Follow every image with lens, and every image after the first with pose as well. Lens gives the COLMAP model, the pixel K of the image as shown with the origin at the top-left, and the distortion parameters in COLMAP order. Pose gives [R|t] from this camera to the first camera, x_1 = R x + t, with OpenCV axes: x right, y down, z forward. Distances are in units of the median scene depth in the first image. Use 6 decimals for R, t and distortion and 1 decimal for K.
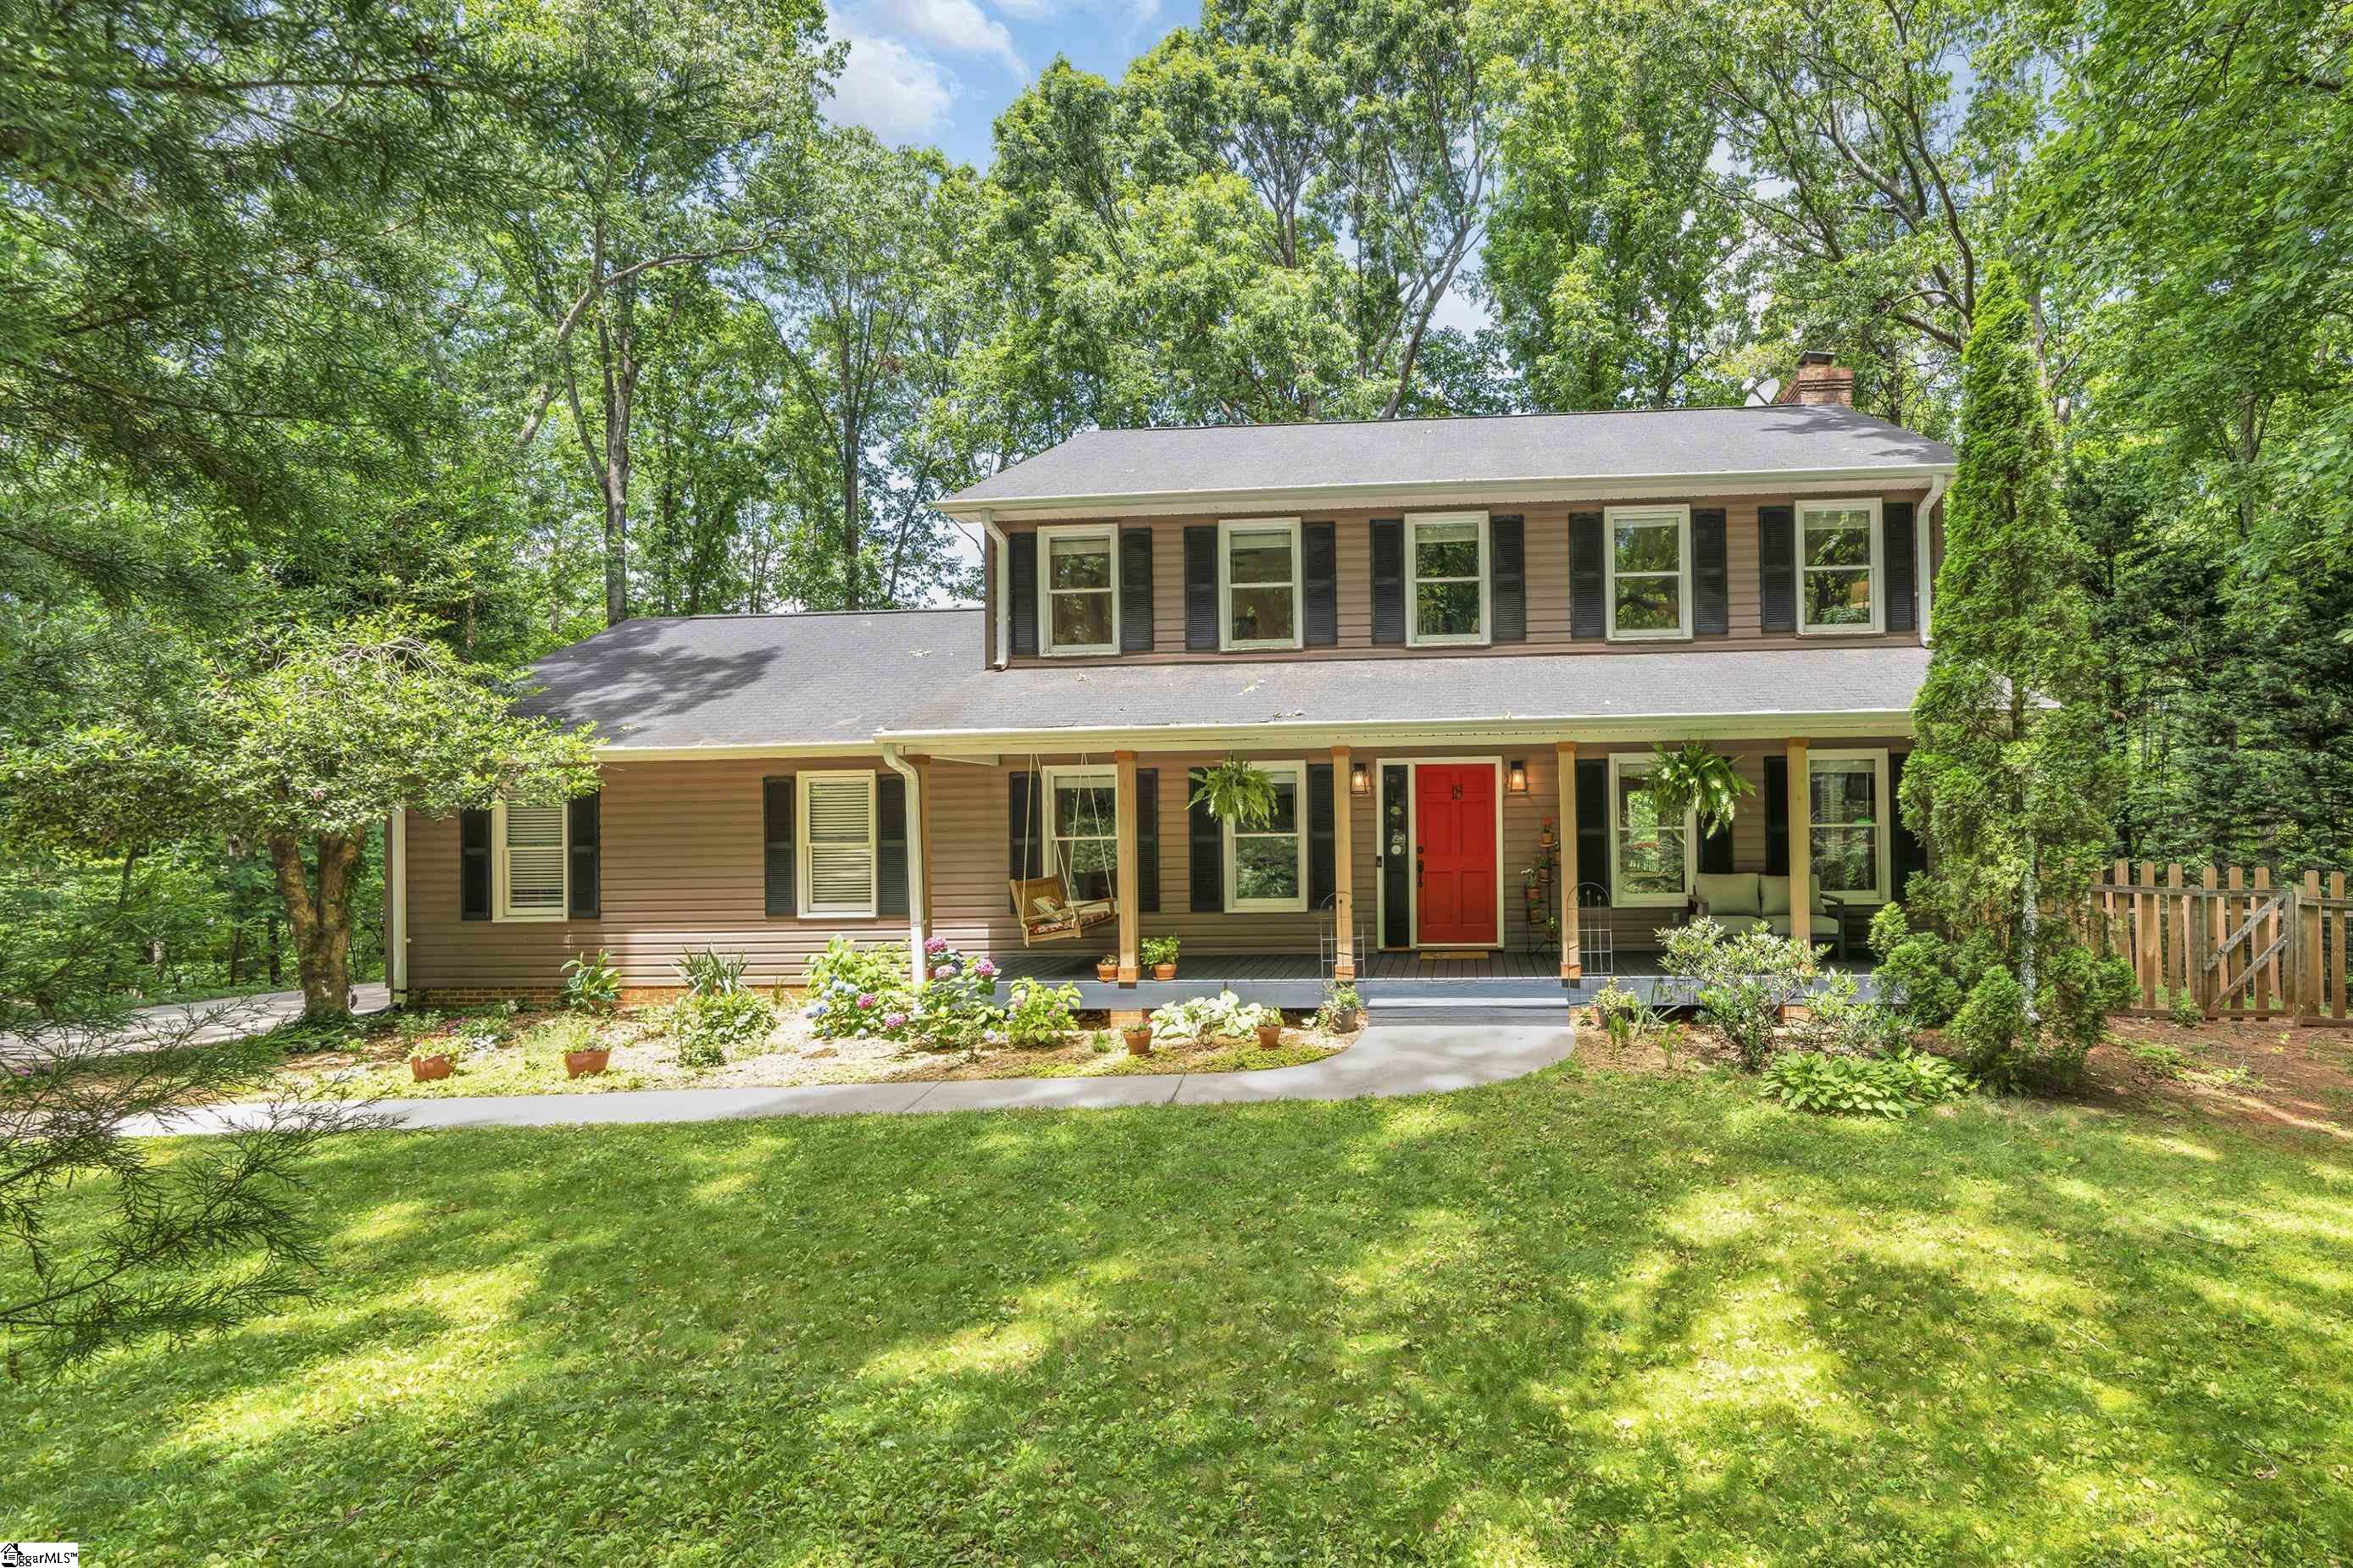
lens RADIAL K [[1081.8, 0, 1378.9], [0, 1081.8, 828.8], [0, 0, 1]] dist [0.000015, -0.000028]
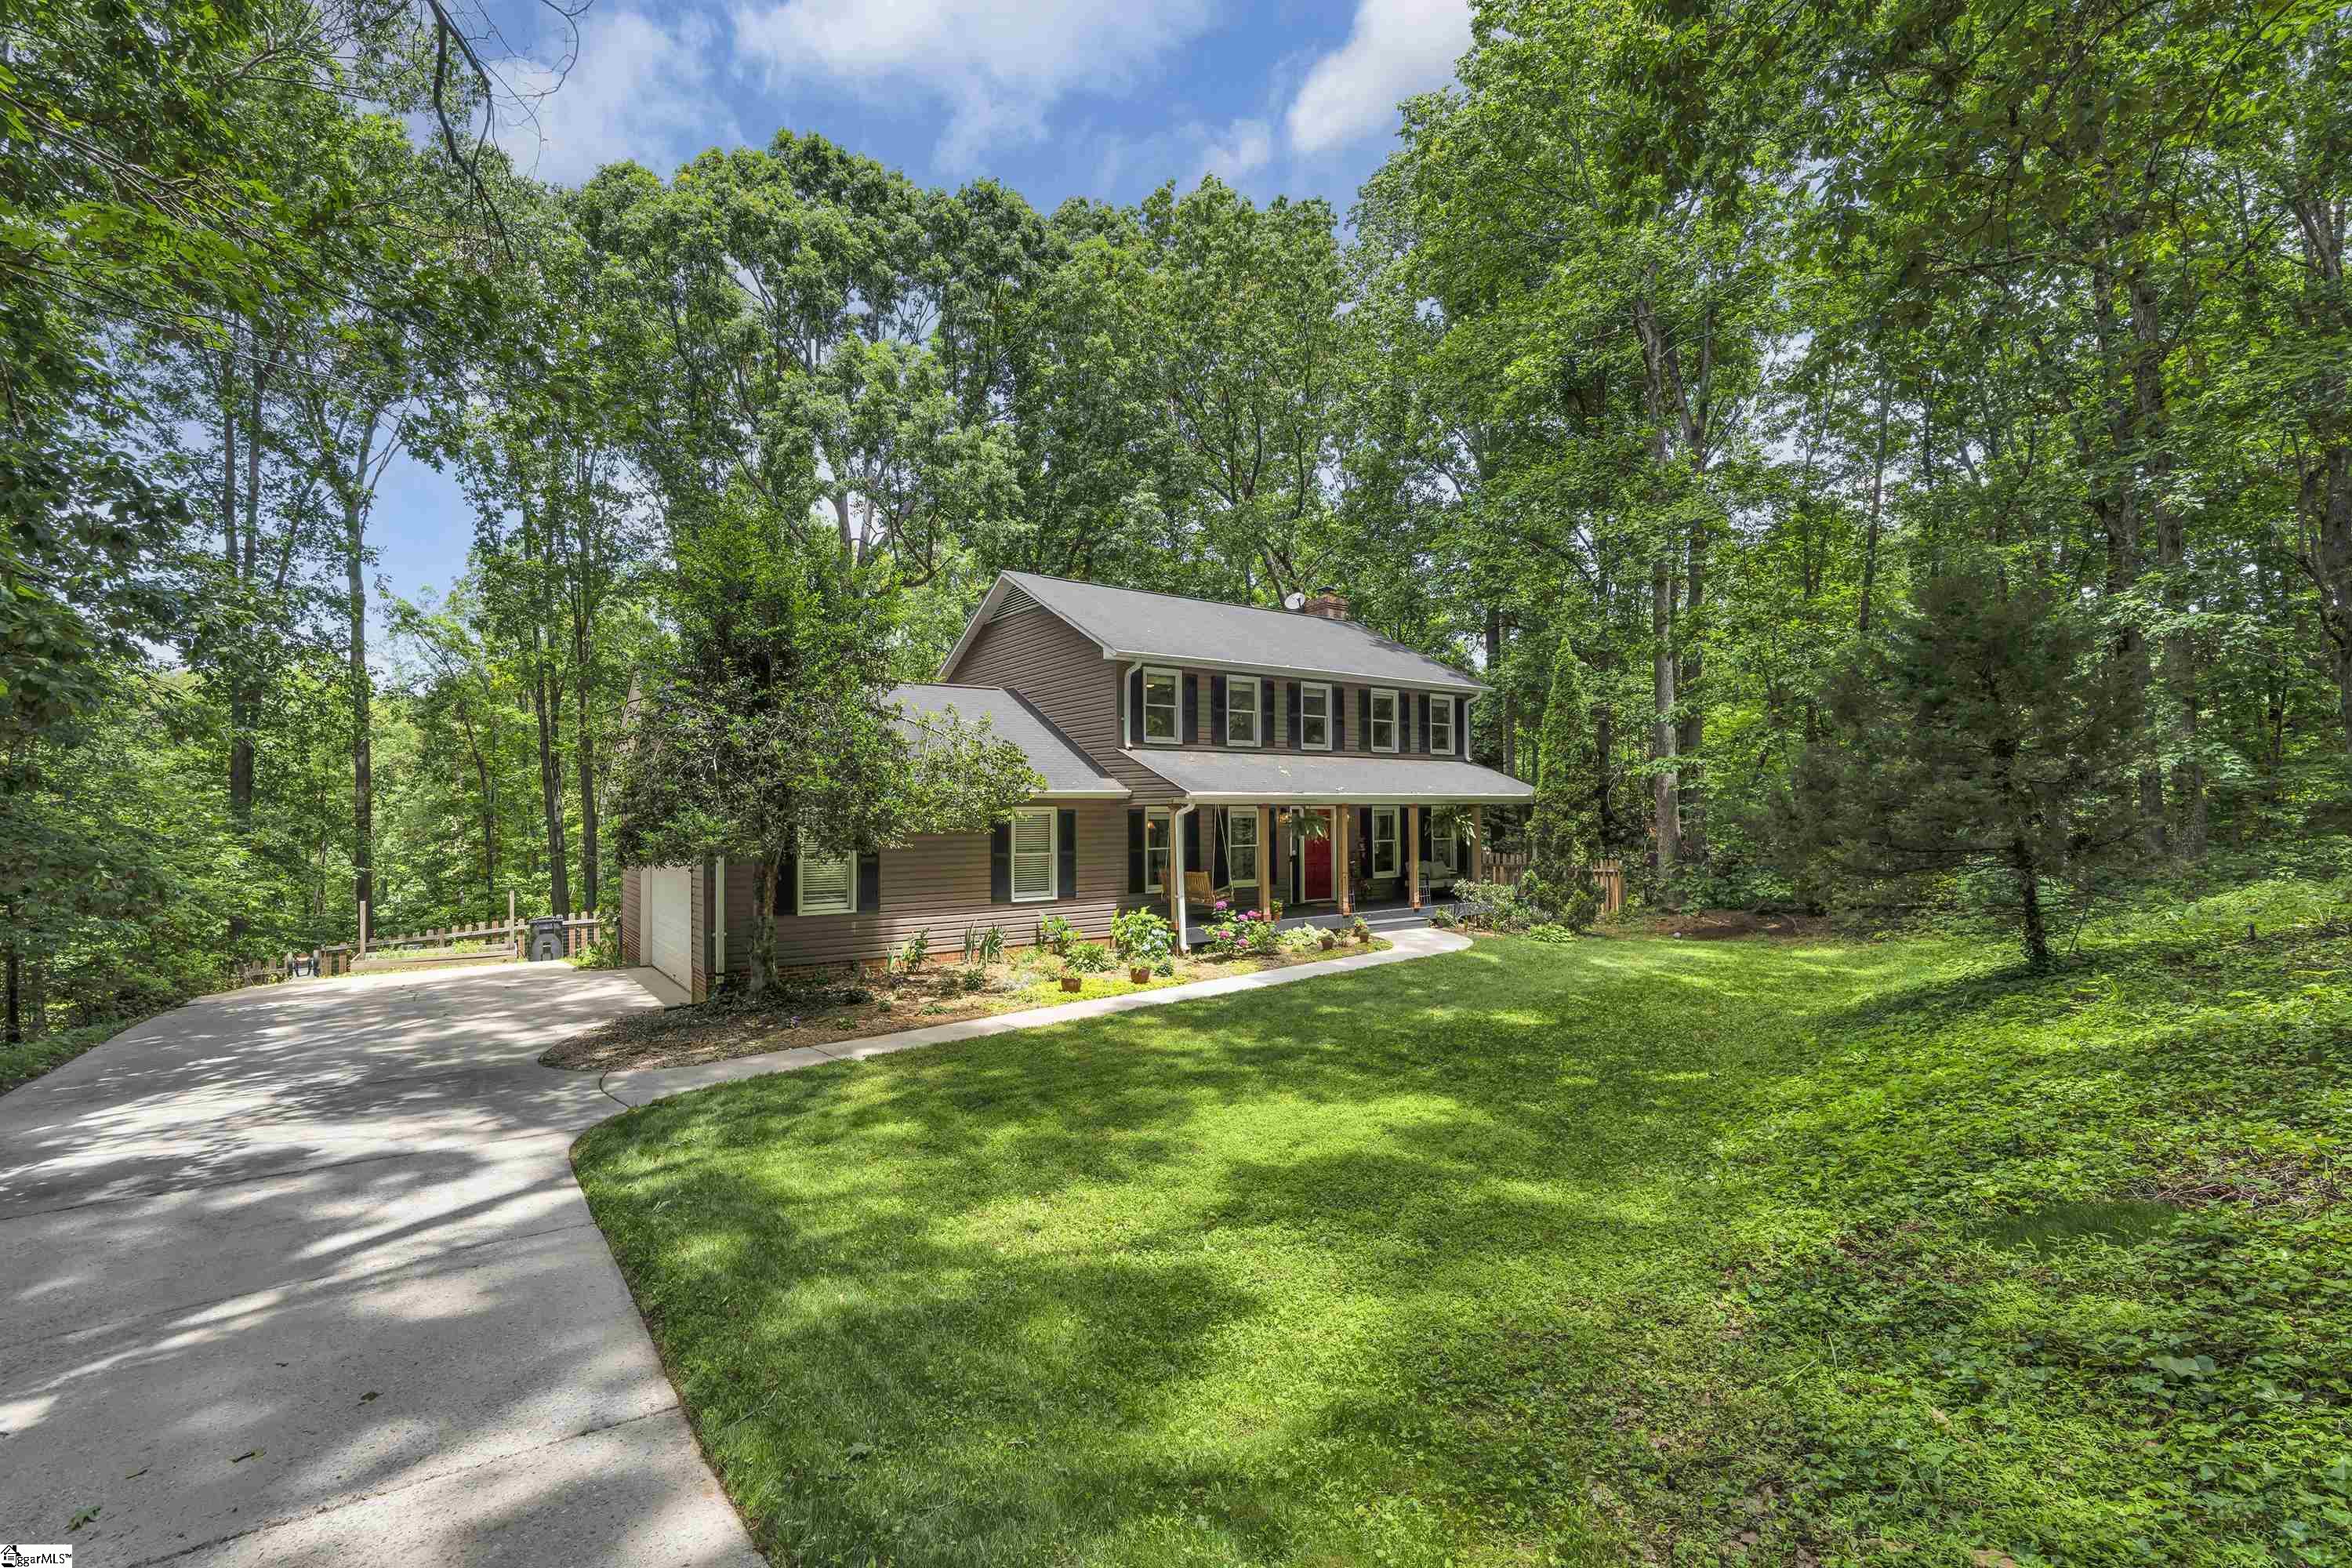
lens RADIAL K [[1027.0, 0, 1176.0], [0, 1027.0, 784.0], [0, 0, 1]] dist [0.001117, 0.000190]
pose [[0.772095, 0.029748, 0.634810, -1.331954], [0.002957, 0.998725, -0.050398, -0.011589], [-0.635500, 0.040789, 0.771023, -0.286388]]
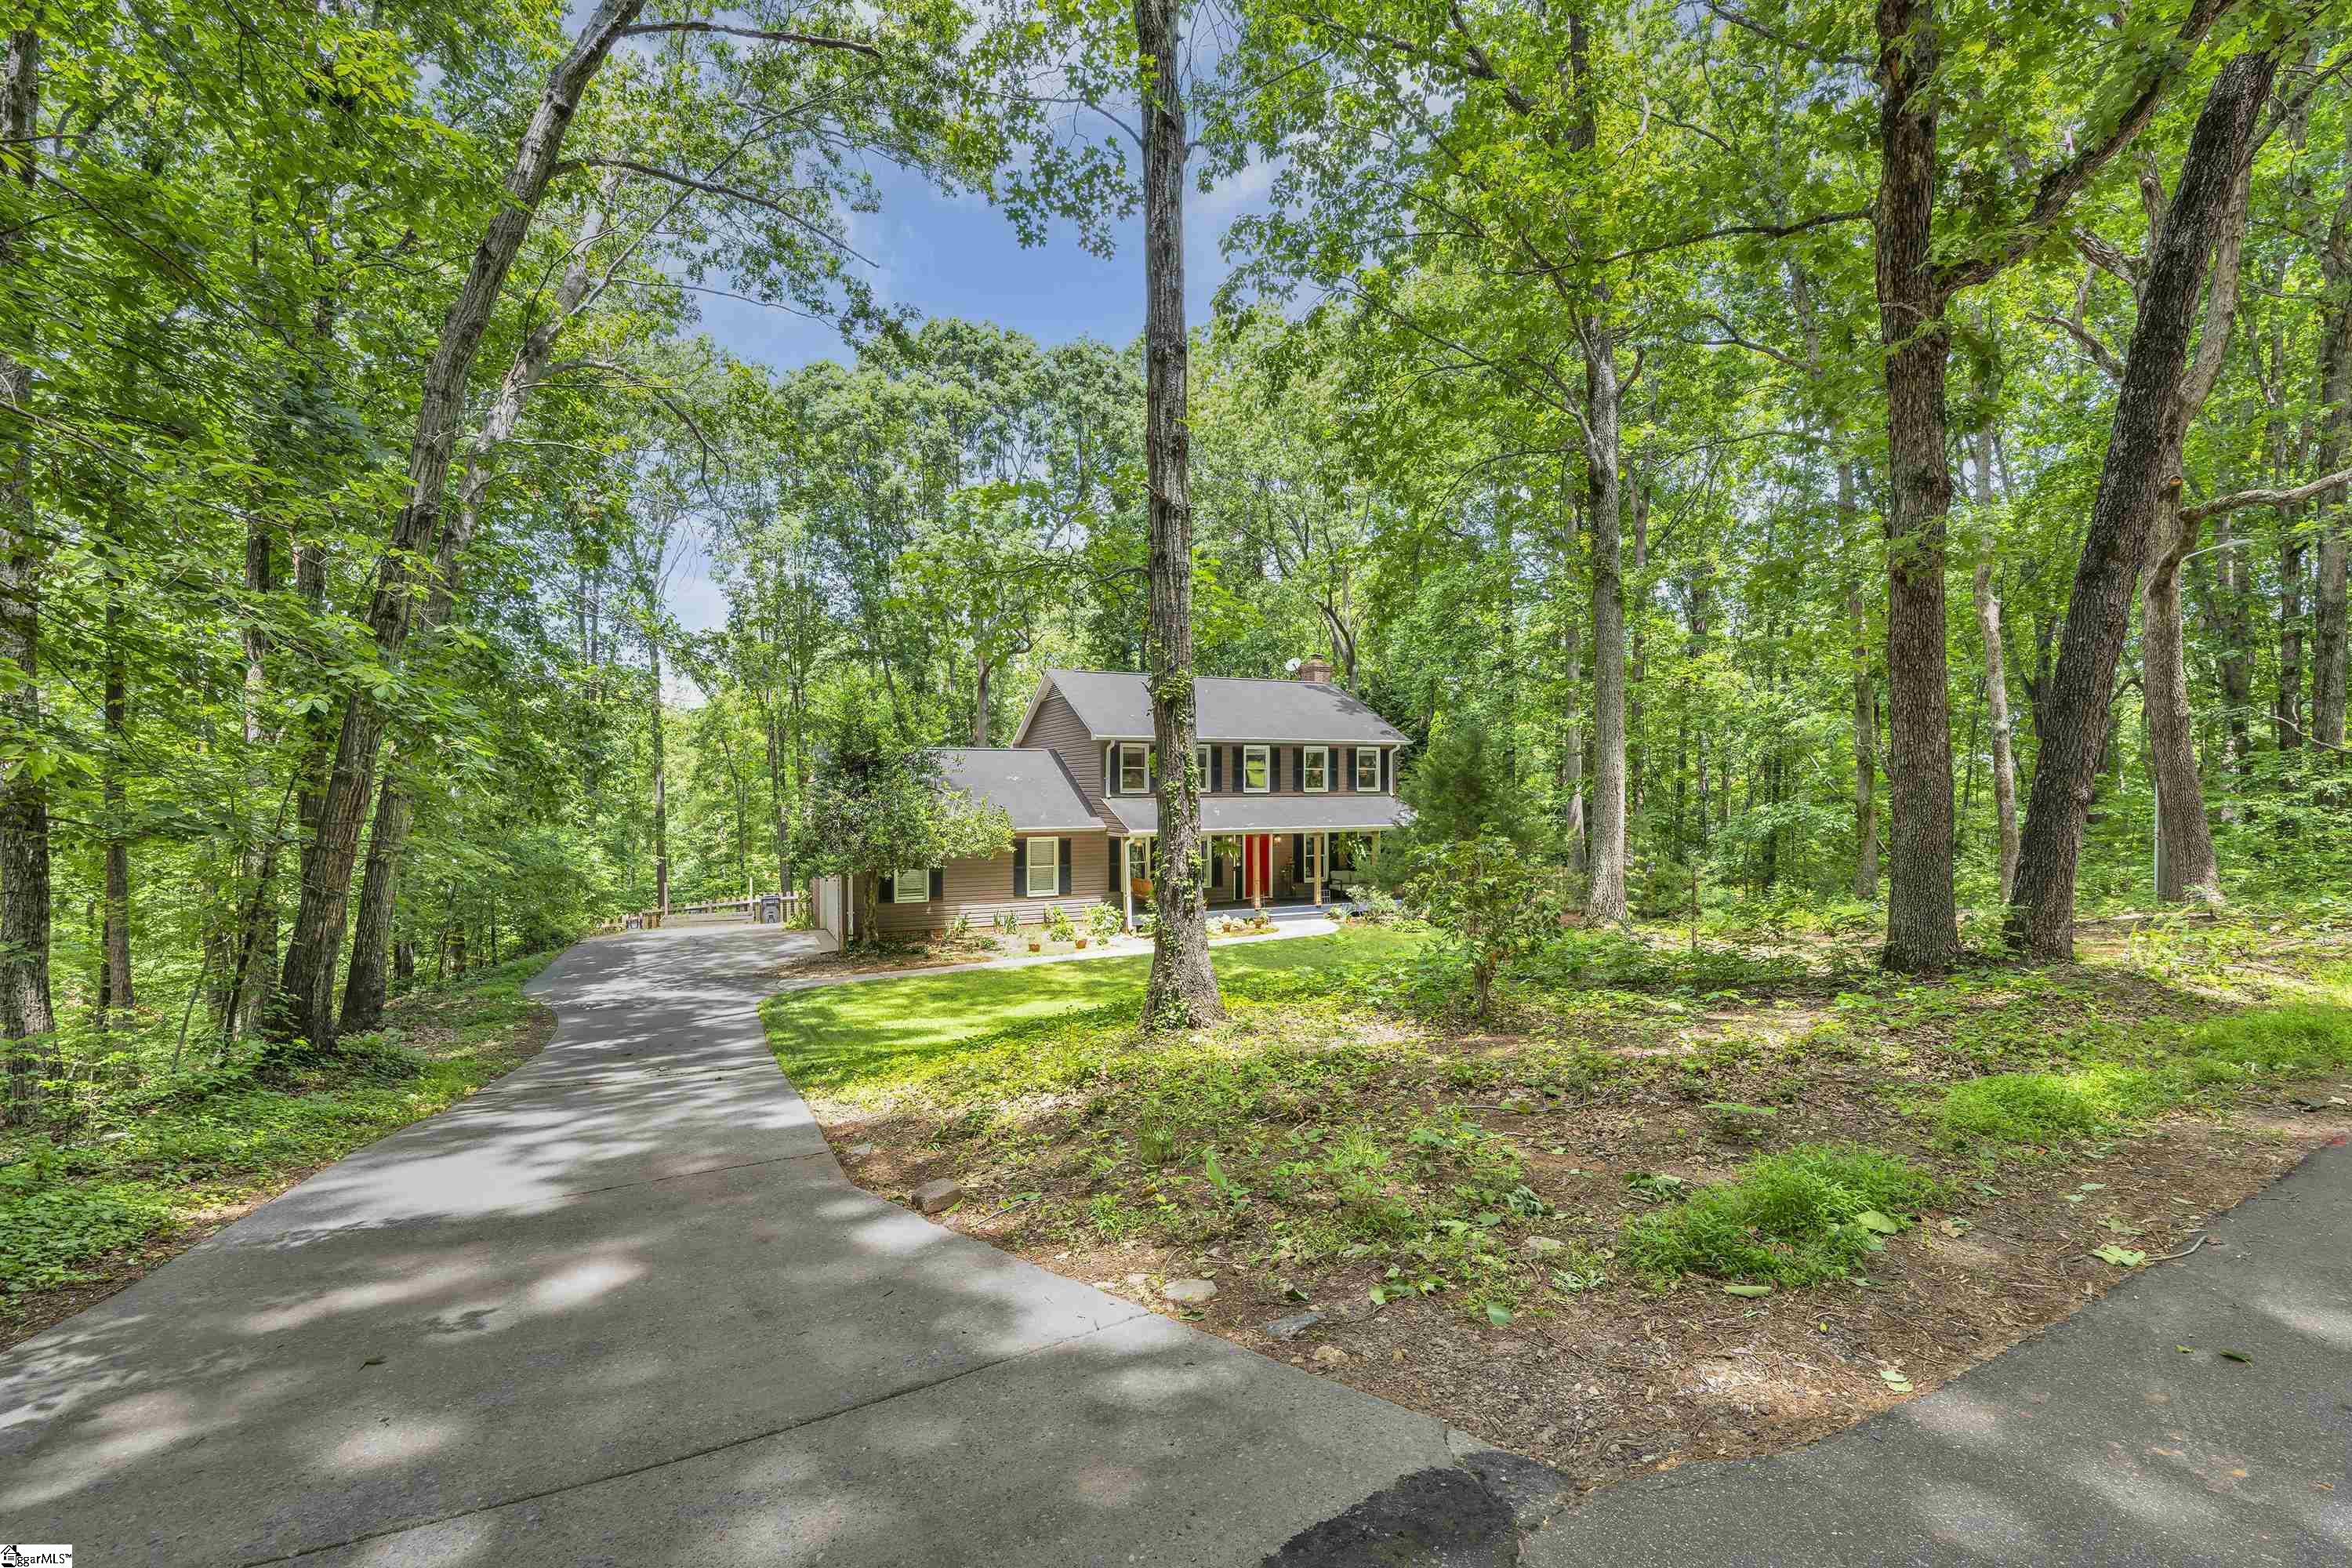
lens RADIAL K [[1027.0, 0, 1176.0], [0, 1027.0, 784.0], [0, 0, 1]] dist [0.001117, 0.000190]
pose [[0.880050, 0.017111, 0.474572, -1.402643], [-0.006323, 0.999684, -0.024319, -0.124292], [-0.474838, 0.018401, 0.879881, -1.269301]]
